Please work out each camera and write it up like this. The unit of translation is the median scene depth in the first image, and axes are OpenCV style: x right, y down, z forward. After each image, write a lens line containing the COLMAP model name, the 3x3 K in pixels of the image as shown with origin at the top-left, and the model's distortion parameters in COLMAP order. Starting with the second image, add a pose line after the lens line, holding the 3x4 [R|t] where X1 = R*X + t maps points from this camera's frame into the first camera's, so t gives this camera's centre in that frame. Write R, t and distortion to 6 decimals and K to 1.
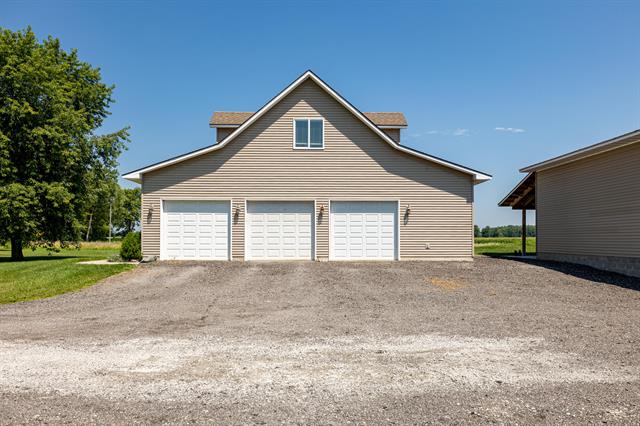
lens RADIAL K [[504.1, 0, 319.9], [0, 504.1, 238.2], [0, 0, 1]] dist [0.002517, 0.002628]
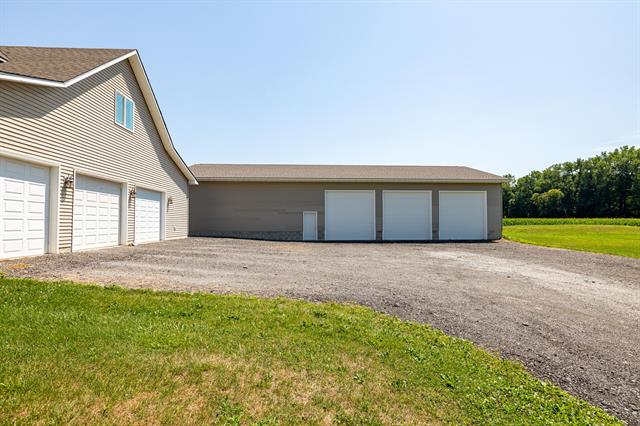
lens RADIAL K [[308.6, 0, 320.0], [0, 308.6, 213.0], [0, 0, 1]] dist [0.001138, 0.000283]
pose [[-0.047410, 0.033265, 0.998321, -0.609296], [-0.000345, 0.999445, -0.033319, 0.001985], [-0.998875, -0.001924, -0.047372, 0.655750]]
